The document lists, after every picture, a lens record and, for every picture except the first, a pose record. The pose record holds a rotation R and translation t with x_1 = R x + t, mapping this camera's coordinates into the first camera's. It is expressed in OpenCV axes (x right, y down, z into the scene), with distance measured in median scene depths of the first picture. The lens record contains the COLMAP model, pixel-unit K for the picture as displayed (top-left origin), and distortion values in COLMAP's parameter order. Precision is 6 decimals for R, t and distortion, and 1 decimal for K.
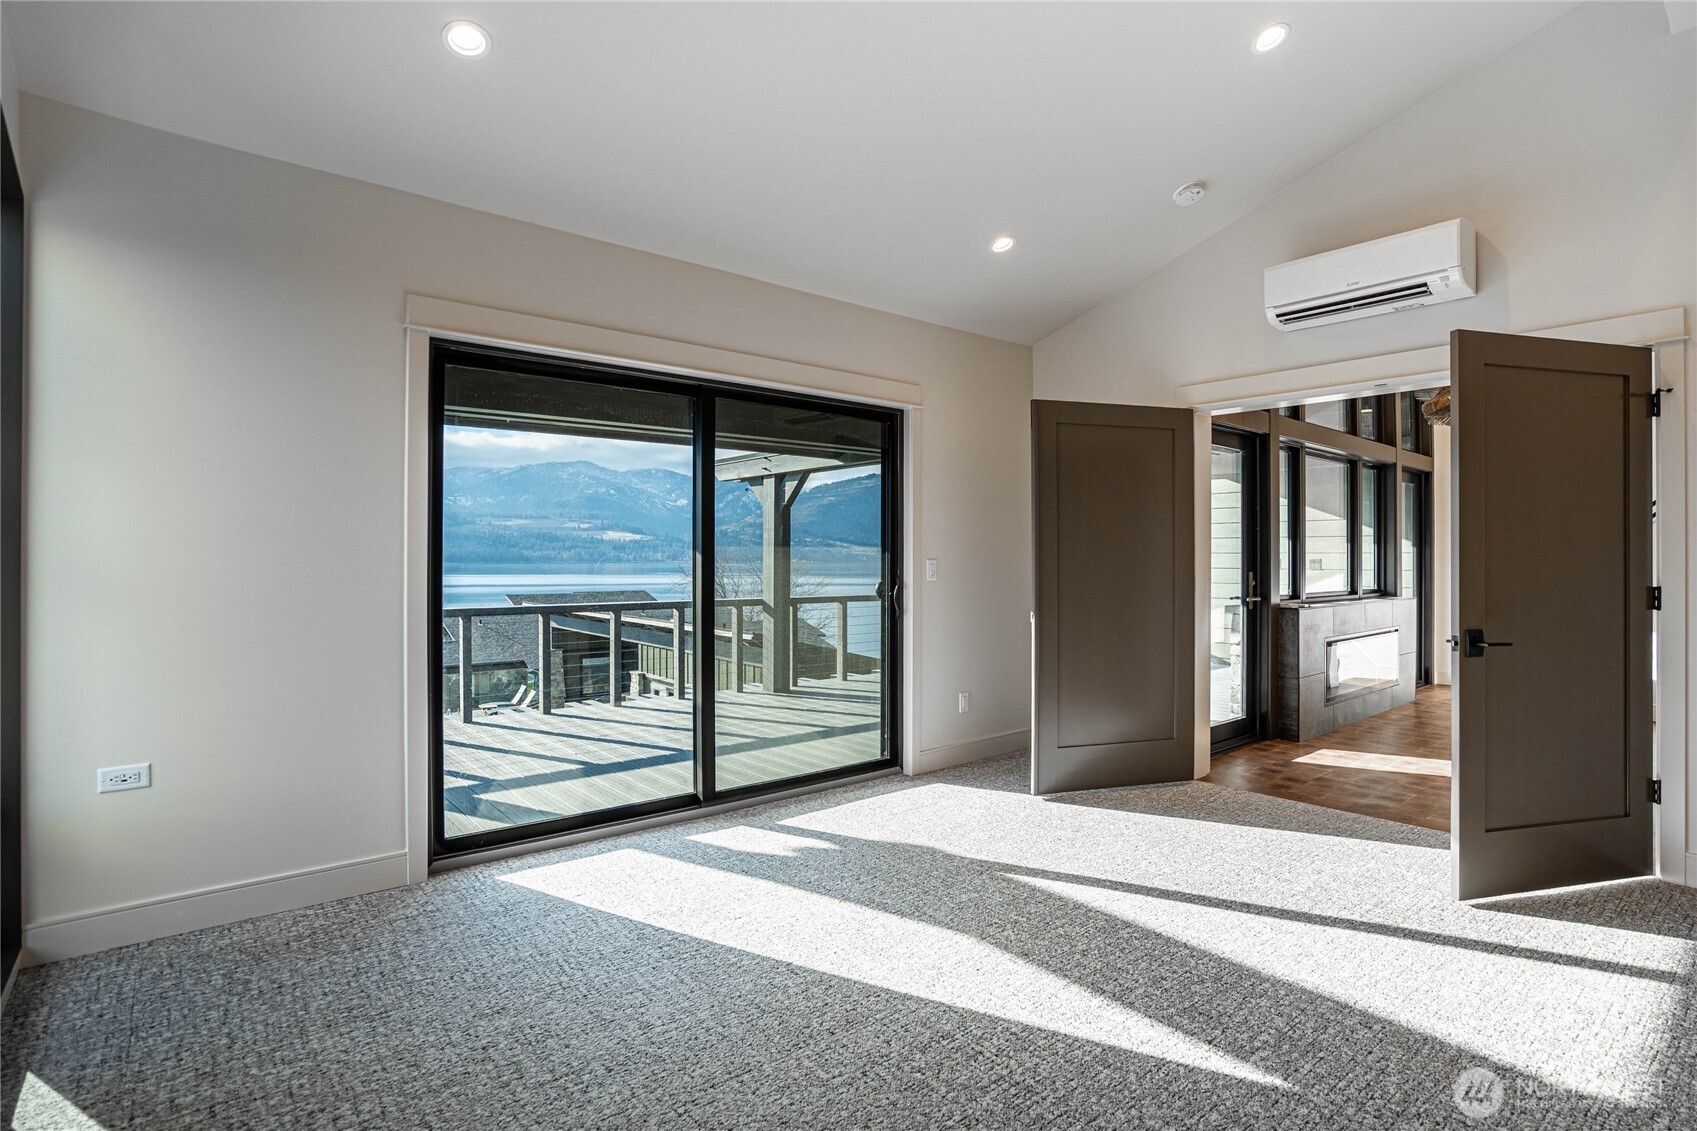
lens RADIAL K [[826.4, 0, 871.4], [0, 826.4, 556.6], [0, 0, 1]] dist [-0.060103, 0.020492]
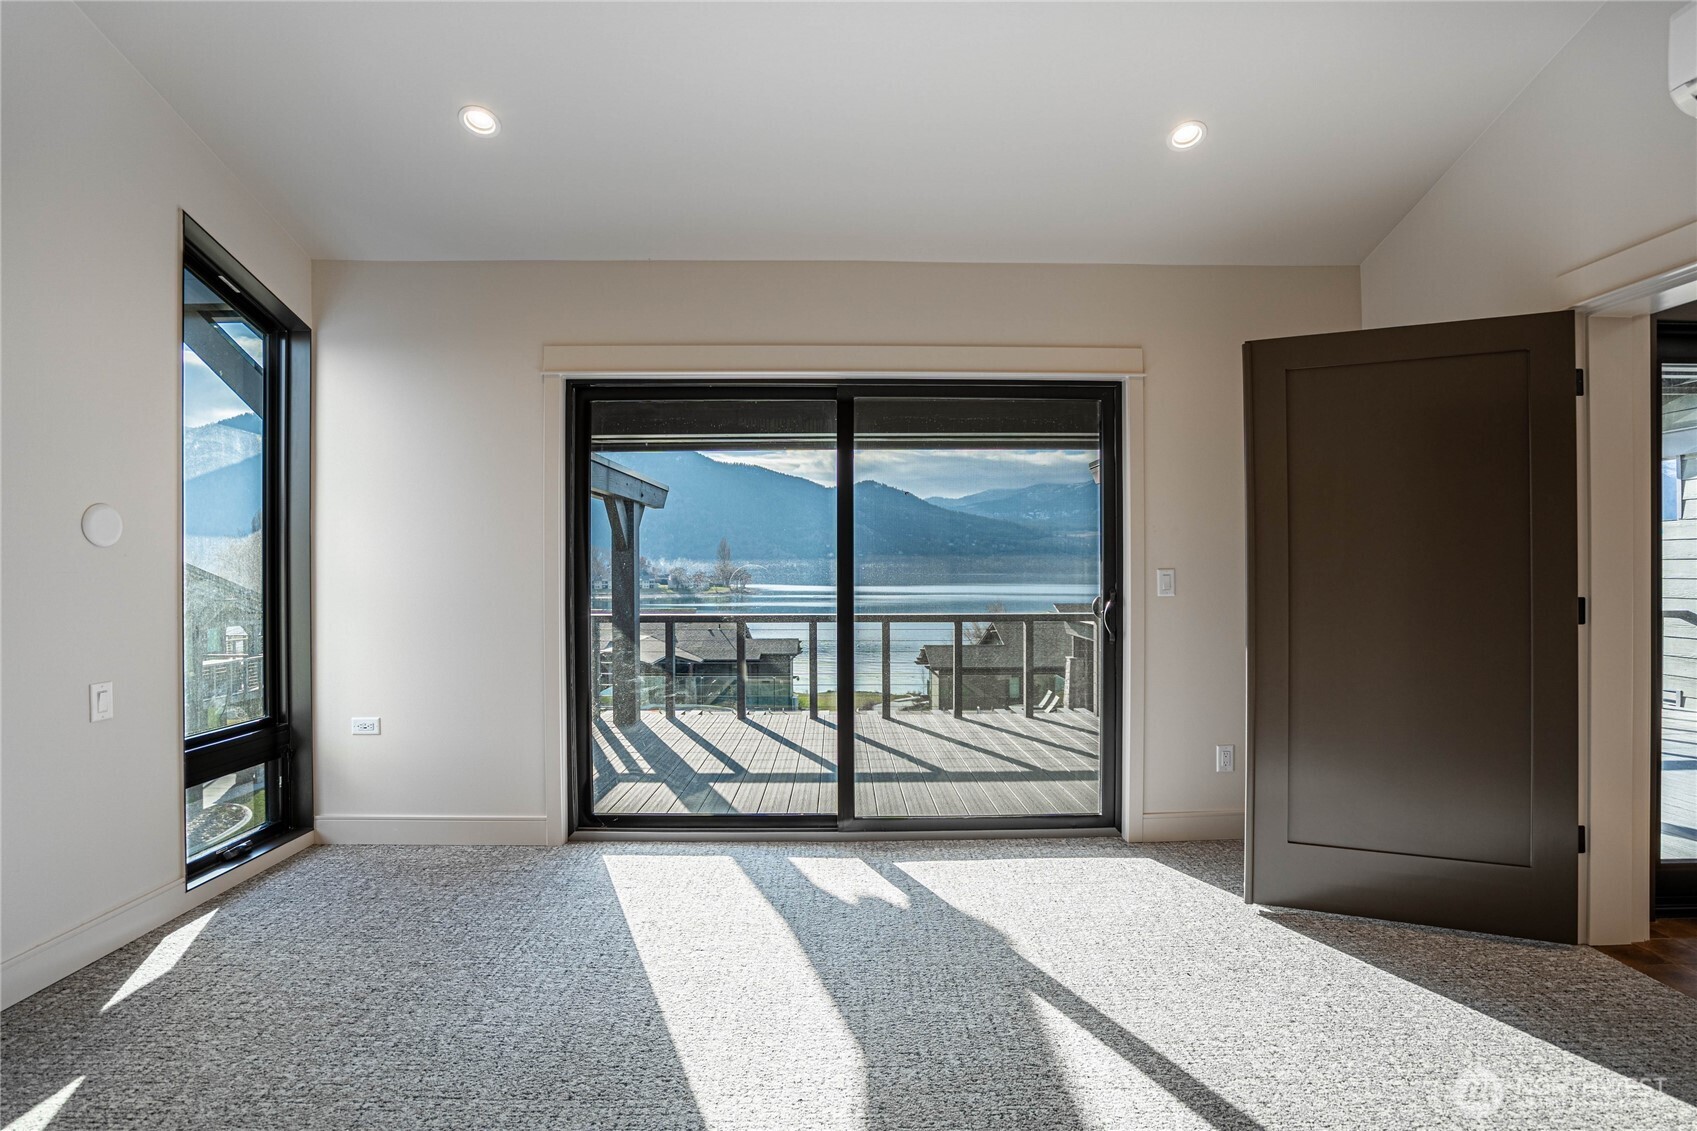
lens RADIAL K [[826.4, 0, 843.0], [0, 826.4, 567.6], [0, 0, 1]] dist [-0.060103, 0.020492]
pose [[0.777826, -0.004310, -0.628465, 0.393964], [0.005335, 0.999986, -0.000254, 0.001659], [0.628457, -0.003155, 0.777838, 0.263314]]
